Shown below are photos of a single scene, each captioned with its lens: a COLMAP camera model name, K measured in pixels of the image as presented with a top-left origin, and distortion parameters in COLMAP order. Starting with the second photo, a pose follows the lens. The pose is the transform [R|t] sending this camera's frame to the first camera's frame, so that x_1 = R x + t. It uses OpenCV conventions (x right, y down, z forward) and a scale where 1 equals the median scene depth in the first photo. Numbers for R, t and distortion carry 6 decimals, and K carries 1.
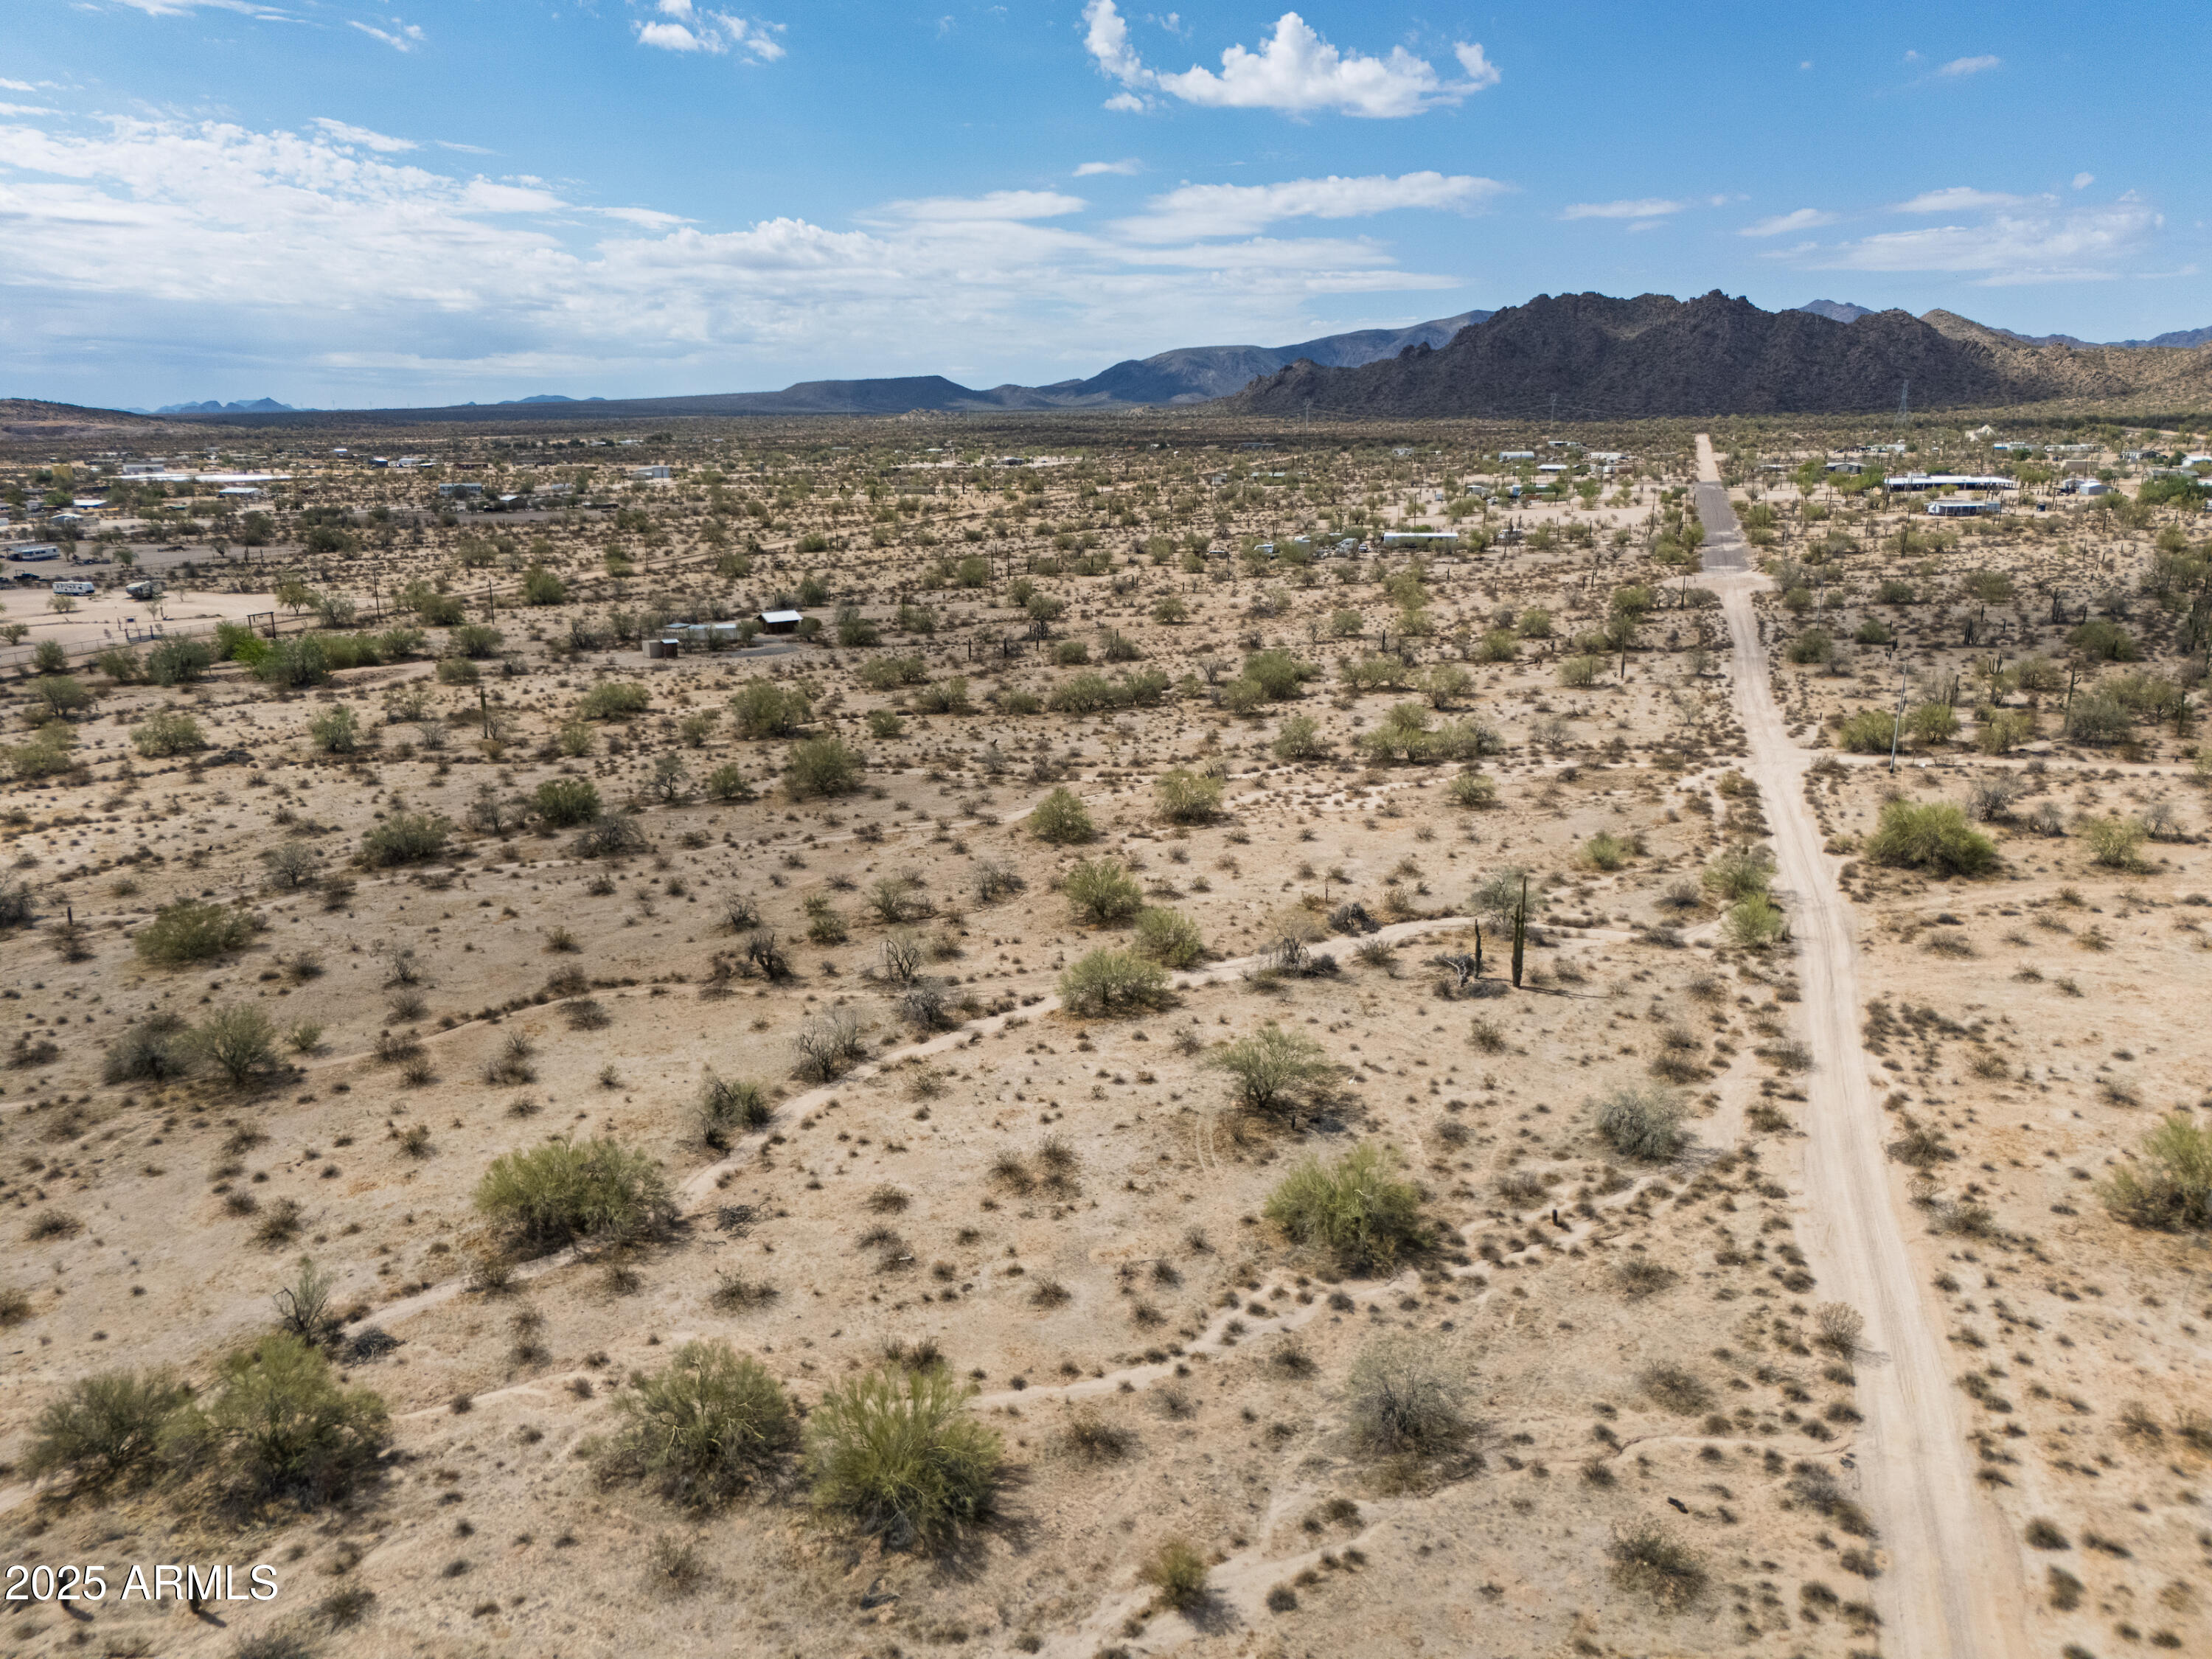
lens RADIAL K [[1637.5, 0, 1123.5], [0, 1637.5, 837.7], [0, 0, 1]] dist [0.034622, -0.019664]
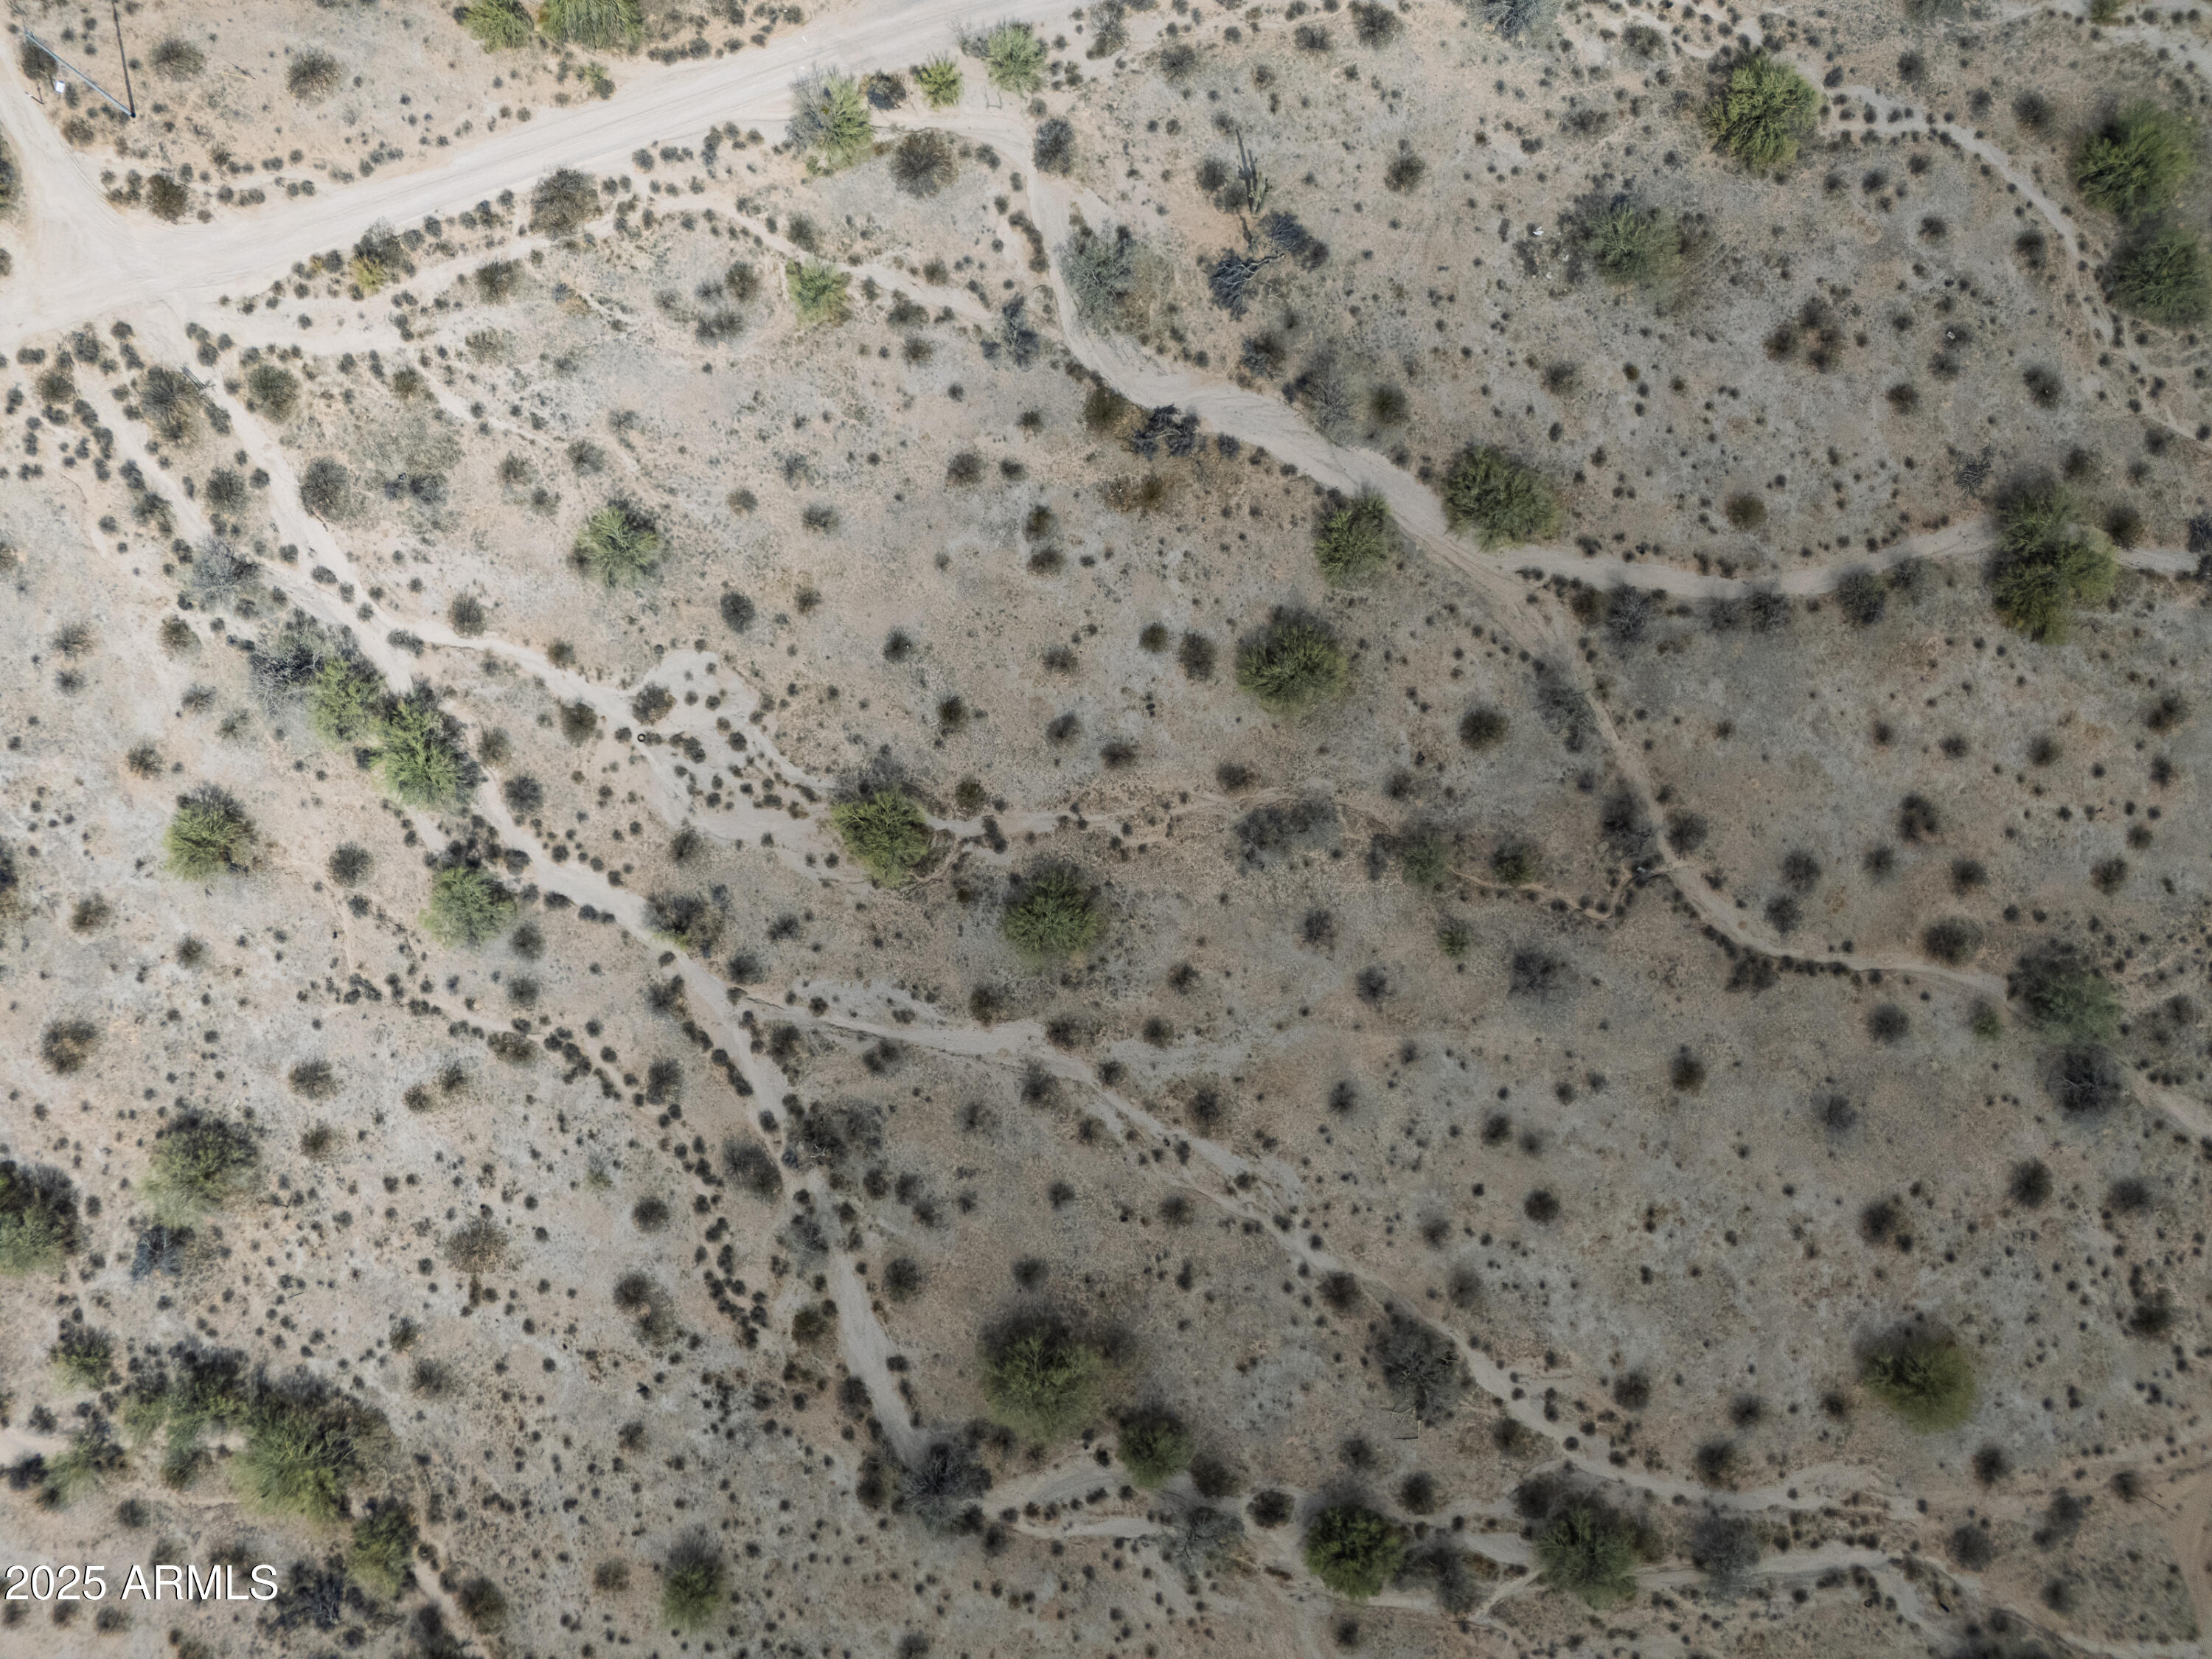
lens RADIAL K [[1637.5, 0, 1084.2], [0, 1637.5, 832.0], [0, 0, 1]] dist [0.034622, -0.019664]
pose [[-0.593854, -0.804456, 0.013700, -0.039345], [0.201831, -0.132466, 0.970421, -1.250357], [-0.778846, 0.579054, 0.241030, 1.297740]]
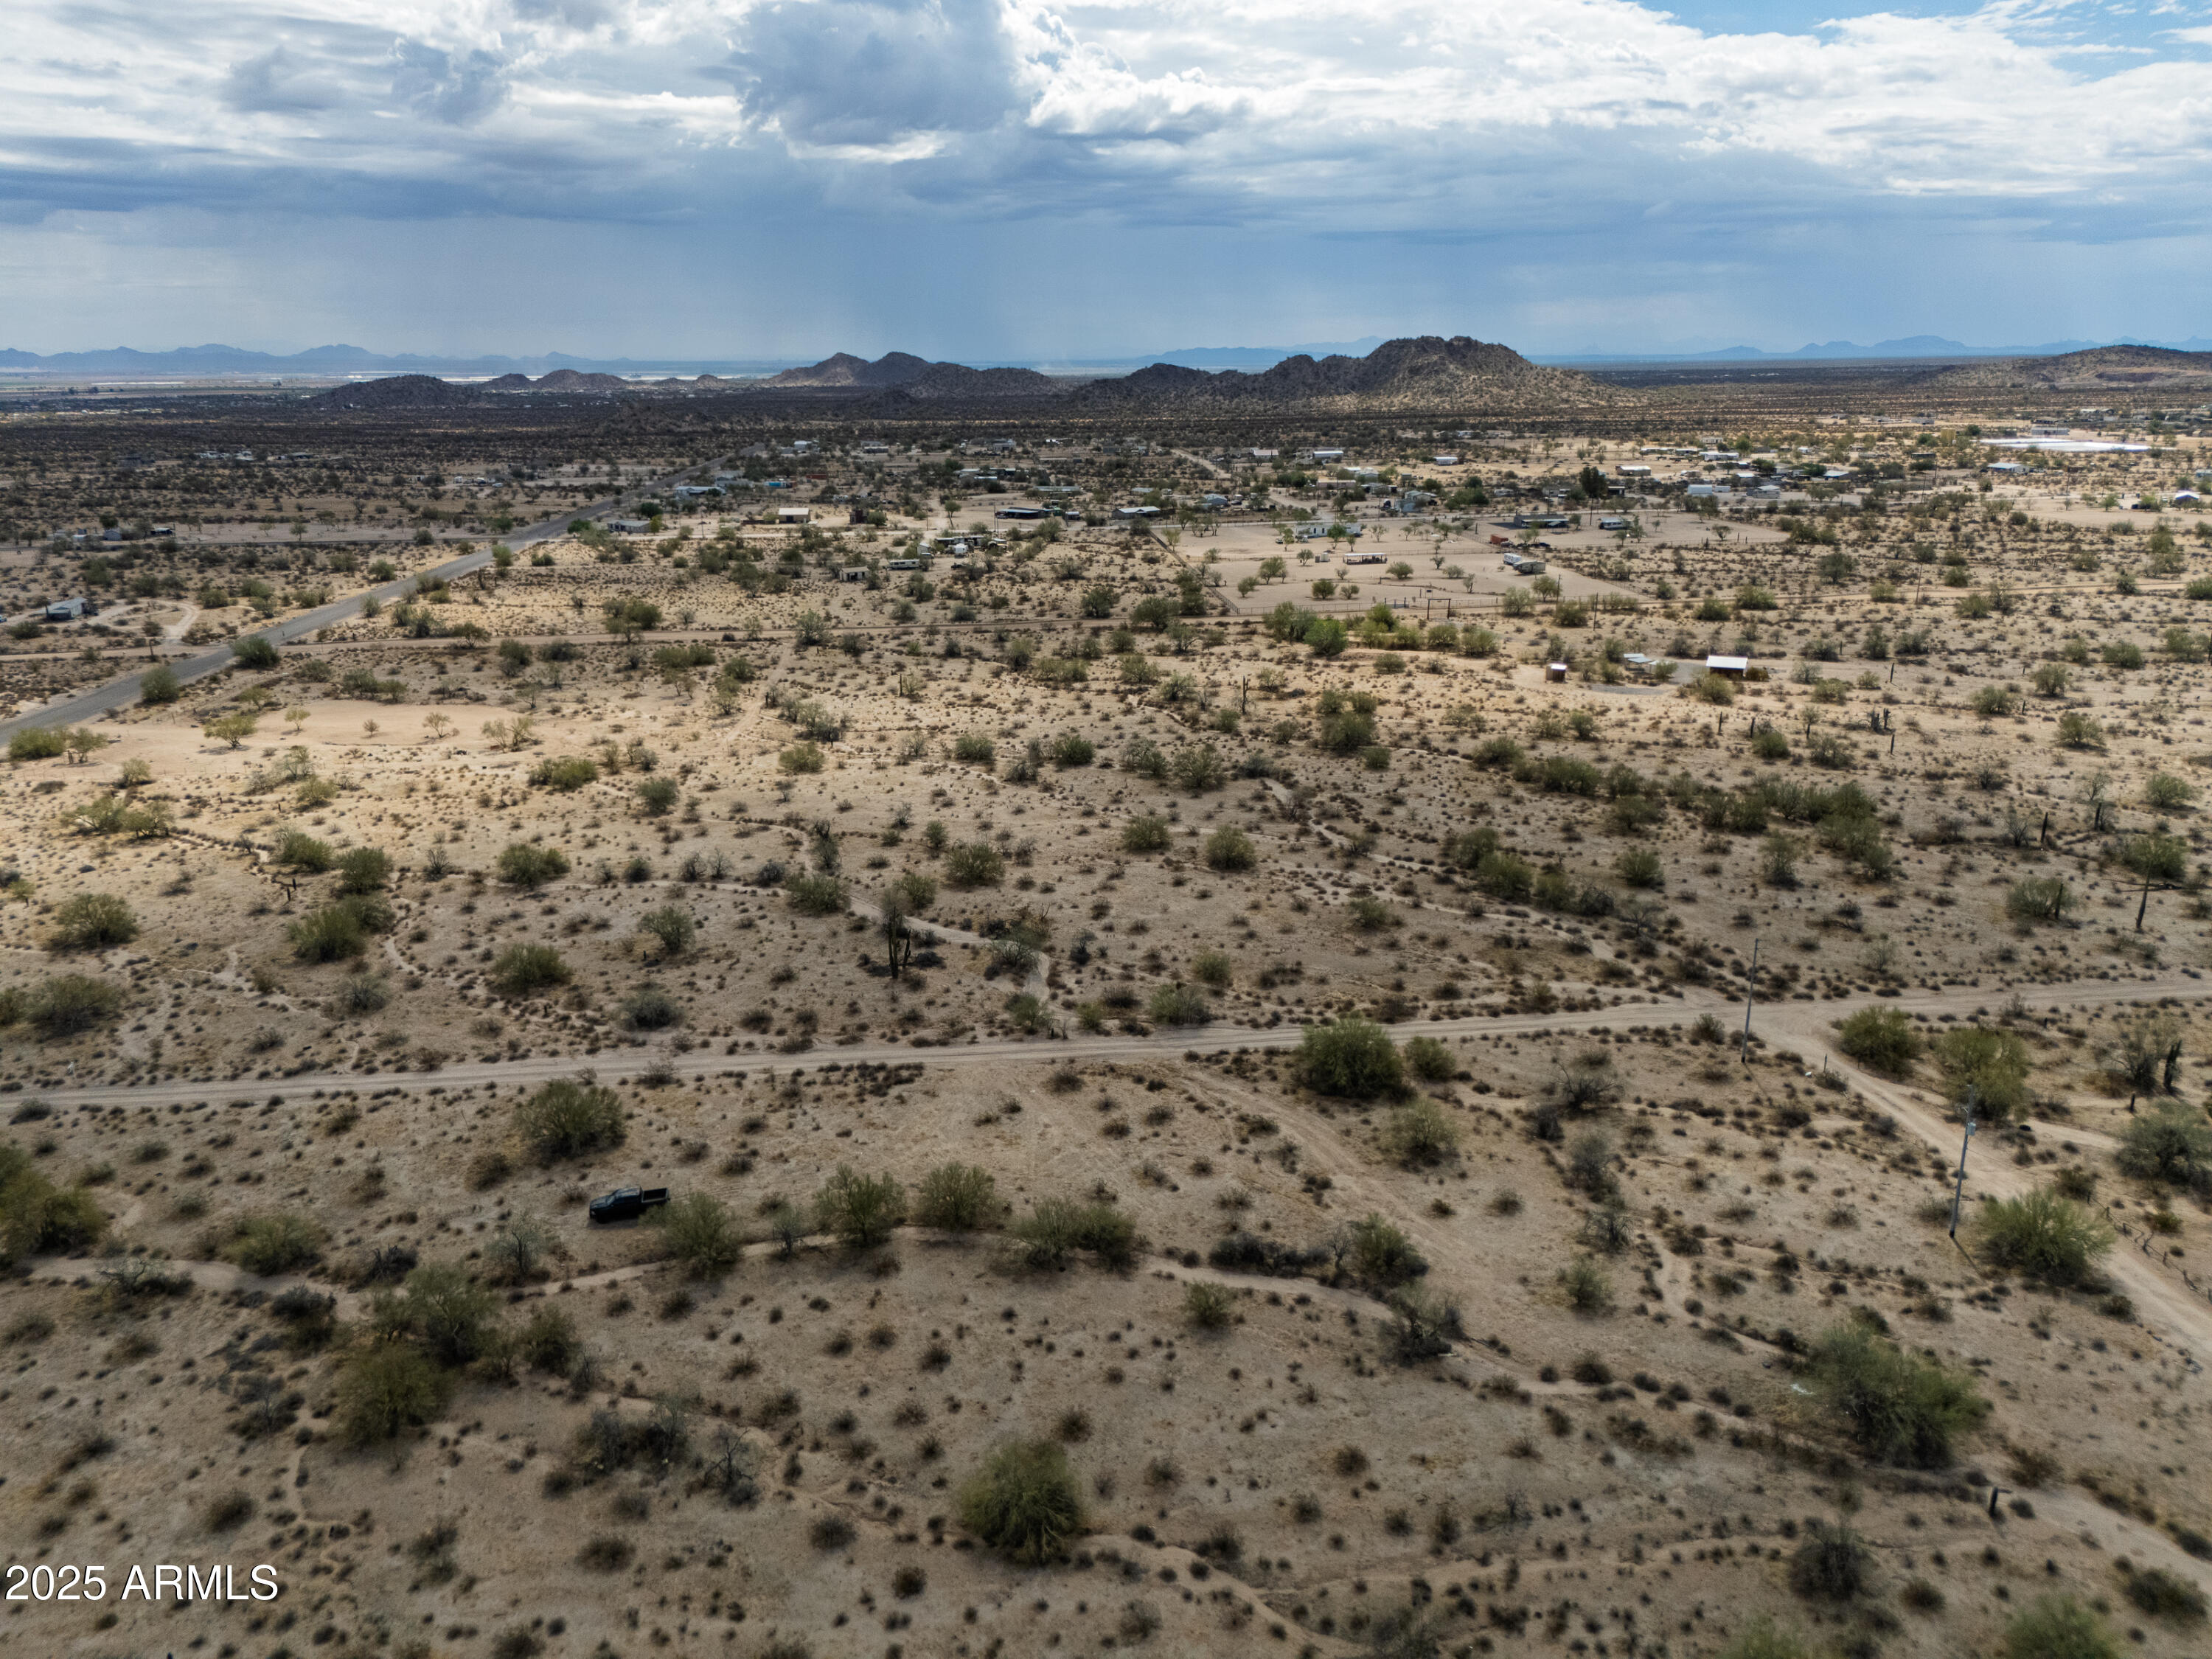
lens RADIAL K [[1637.5, 0, 1104.2], [0, 1637.5, 845.8], [0, 0, 1]] dist [0.034622, -0.019664]
pose [[0.384516, 0.263780, -0.884628, 1.957648], [-0.221957, 0.956610, 0.188767, -0.424943], [0.896037, 0.123765, 0.426380, 0.634746]]
